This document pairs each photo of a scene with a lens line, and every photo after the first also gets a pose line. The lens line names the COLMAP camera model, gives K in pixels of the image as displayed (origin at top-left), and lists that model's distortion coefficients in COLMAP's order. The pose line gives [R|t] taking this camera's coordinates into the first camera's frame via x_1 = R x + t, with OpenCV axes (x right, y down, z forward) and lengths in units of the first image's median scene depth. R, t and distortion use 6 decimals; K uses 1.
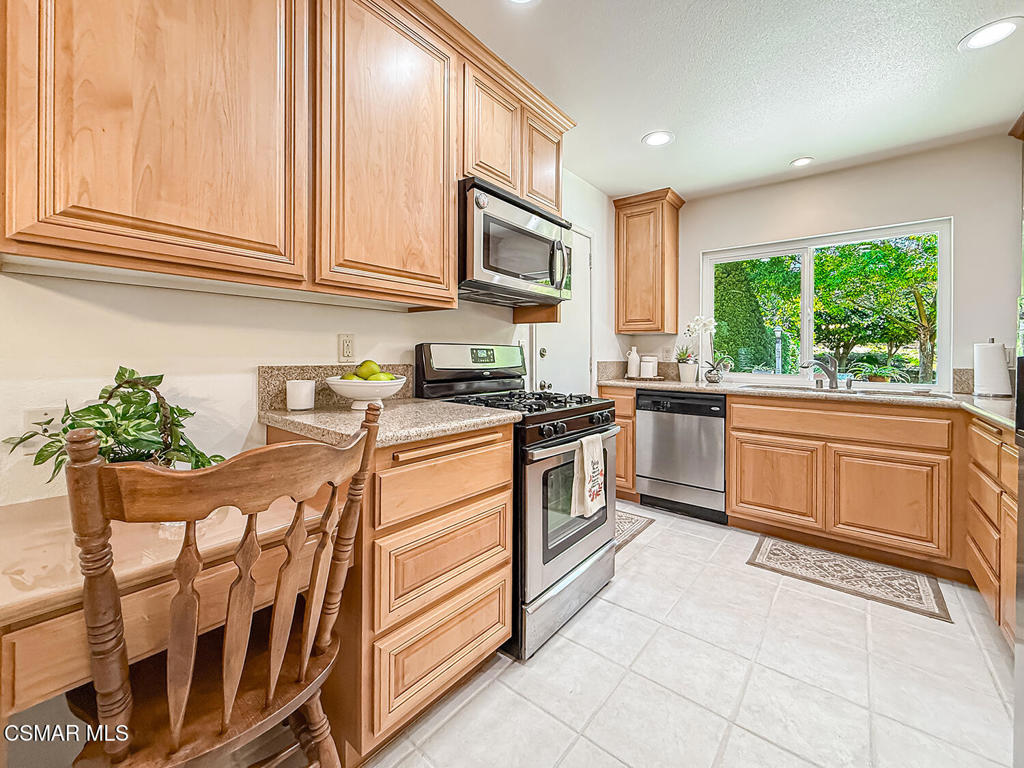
lens RADIAL K [[423.7, 0, 515.9], [0, 423.7, 346.9], [0, 0, 1]] dist [-0.001197, 0.000102]
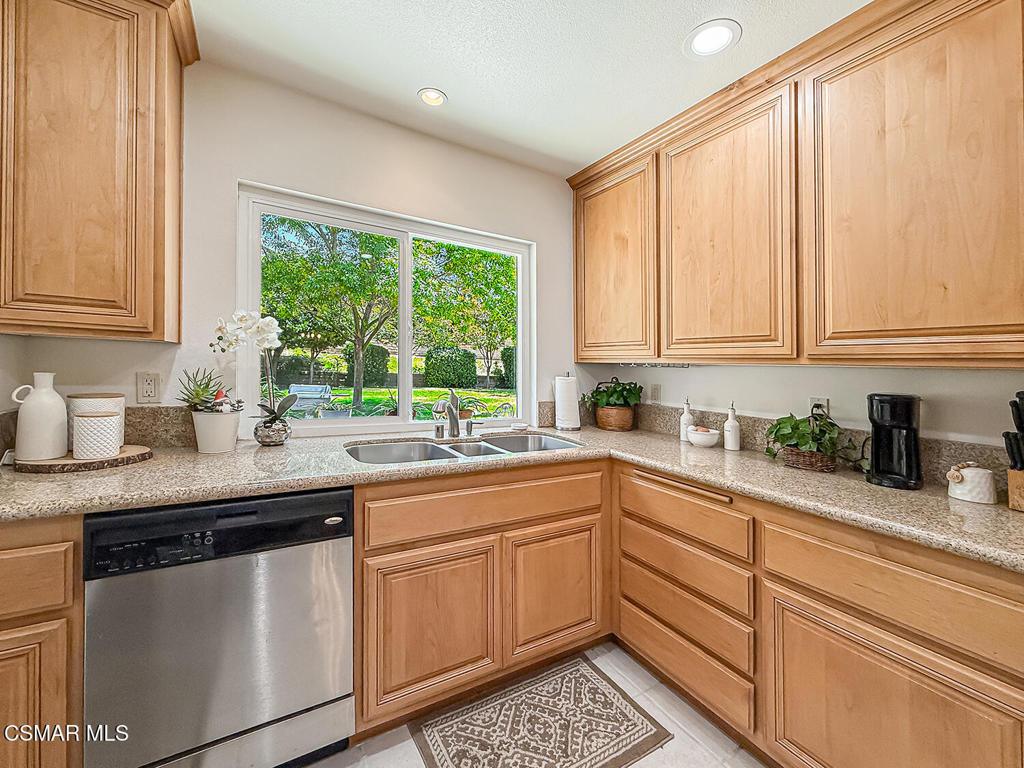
lens RADIAL K [[423.7, 0, 514.4], [0, 423.7, 371.9], [0, 0, 1]] dist [-0.001197, 0.000102]
pose [[0.342250, -0.014109, 0.939503, 0.140777], [-0.046125, 0.998430, 0.031797, -0.050981], [-0.938476, -0.054217, 0.341061, 0.866664]]
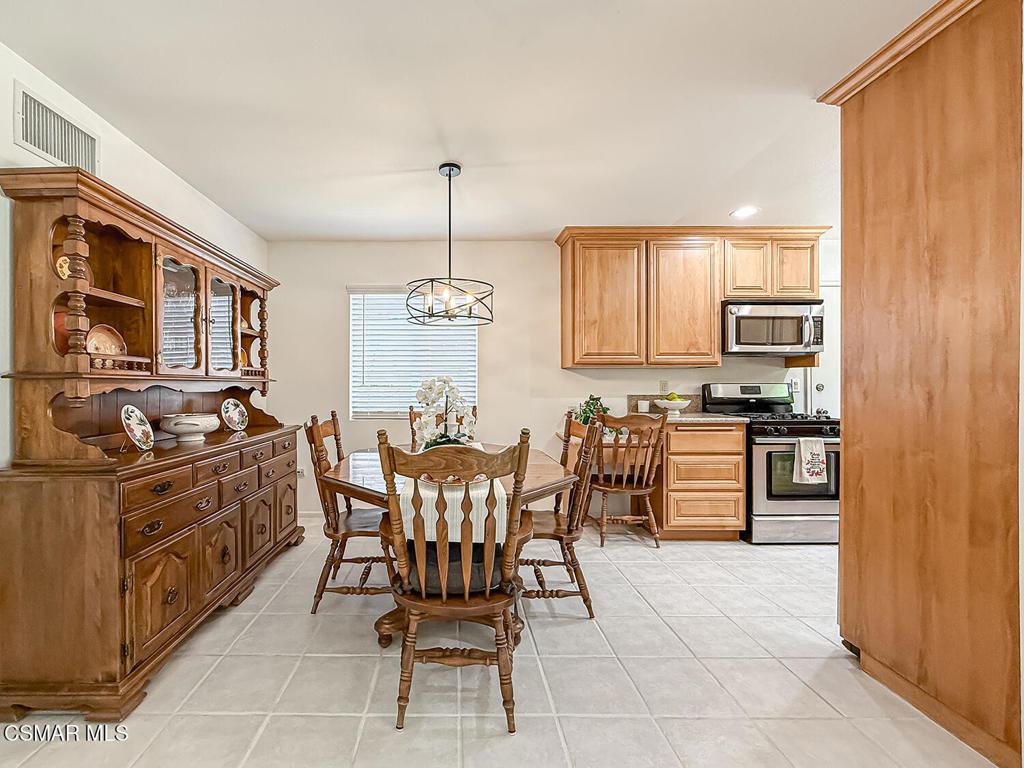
lens RADIAL K [[423.7, 0, 486.1], [0, 423.7, 384.4], [0, 0, 1]] dist [-0.001197, 0.000102]
pose [[0.610408, -0.011255, -0.792007, 0.612320], [0.020040, 0.999798, 0.001237, -0.024487], [0.791833, -0.016627, 0.610511, -0.873690]]
